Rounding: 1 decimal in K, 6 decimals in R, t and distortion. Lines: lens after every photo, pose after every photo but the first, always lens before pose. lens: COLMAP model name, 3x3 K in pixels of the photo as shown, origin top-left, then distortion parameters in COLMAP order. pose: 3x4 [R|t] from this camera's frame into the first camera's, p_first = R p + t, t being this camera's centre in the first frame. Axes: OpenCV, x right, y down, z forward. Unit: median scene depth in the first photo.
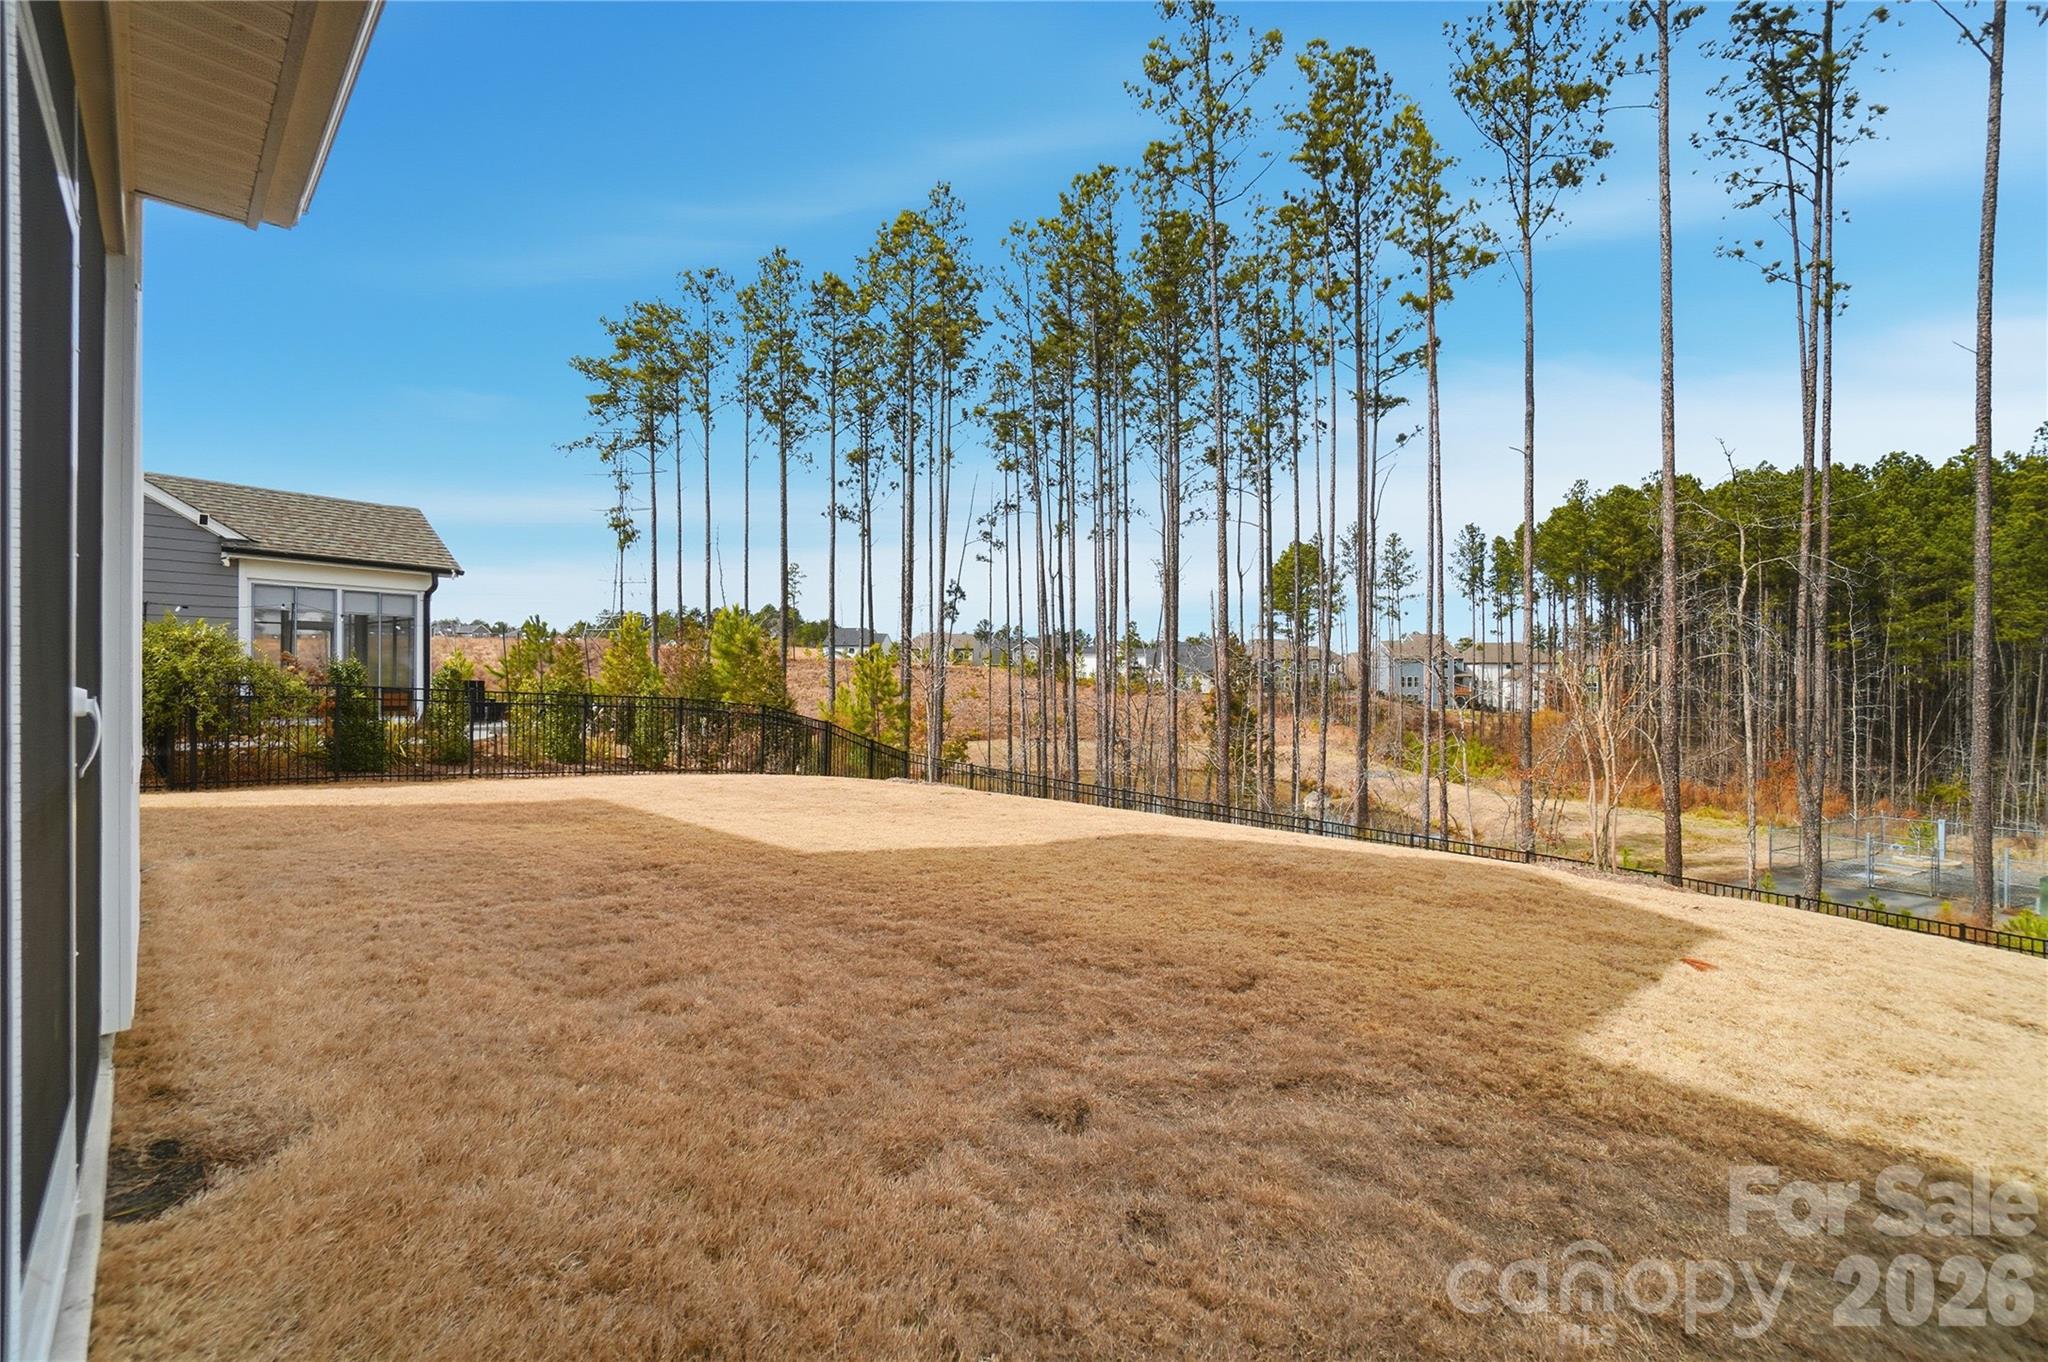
lens RADIAL K [[917.3, 0, 1013.5], [0, 917.3, 681.8], [0, 0, 1]] dist [-0.066628, 0.026300]
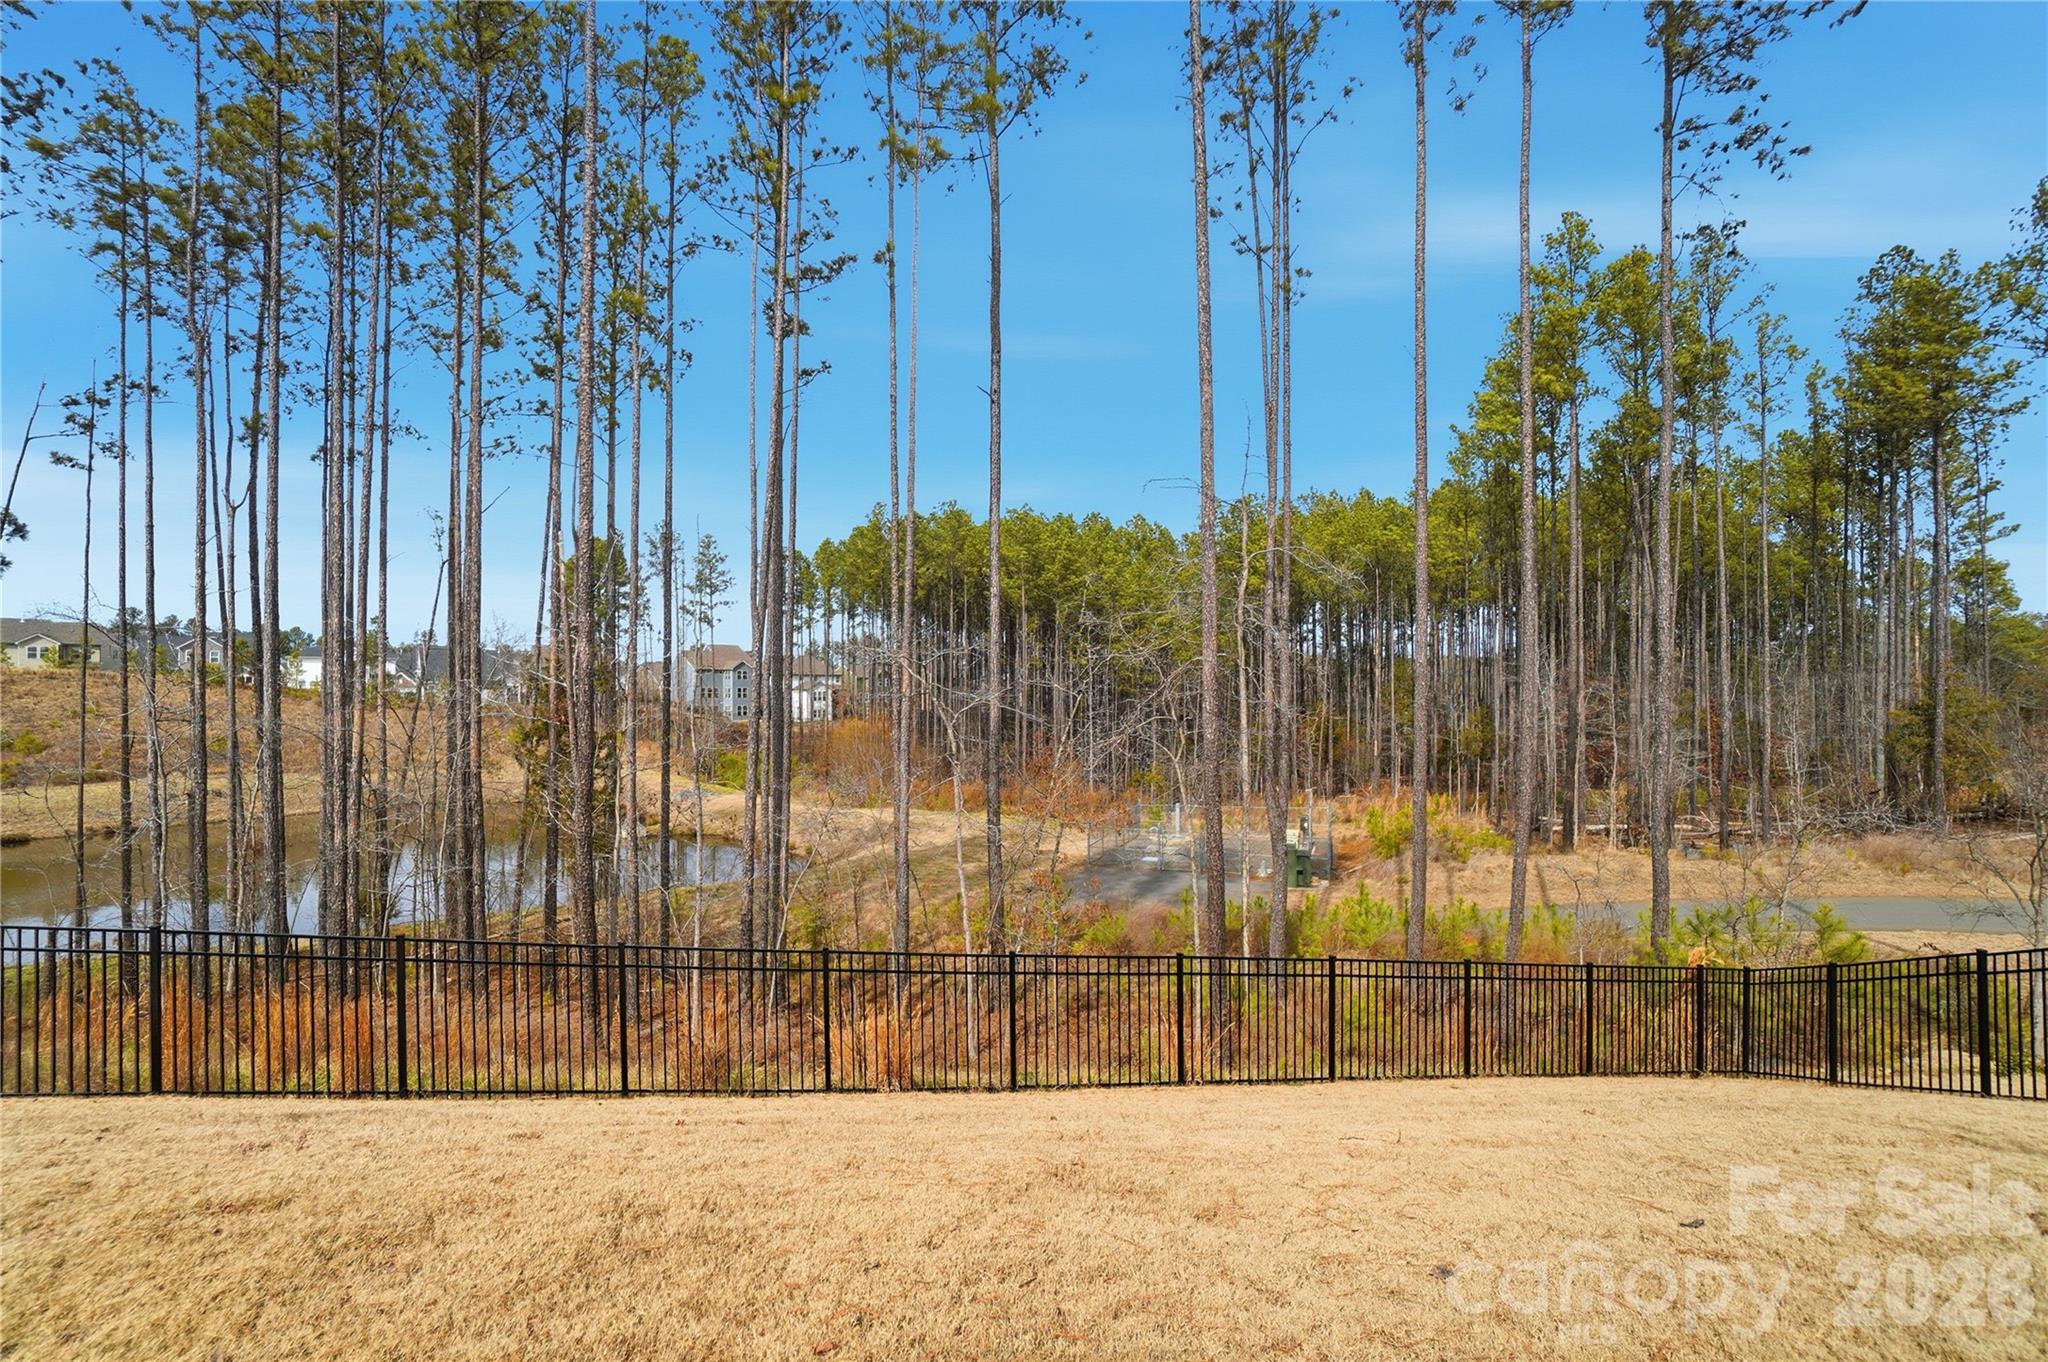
lens RADIAL K [[917.3, 0, 1013.5], [0, 917.3, 681.8], [0, 0, 1]] dist [-0.066628, 0.026300]
pose [[0.729973, 0.005455, 0.683455, 0.014501], [0.004113, 0.999915, -0.012374, 0.003069], [-0.683464, 0.011844, 0.729888, 0.180850]]
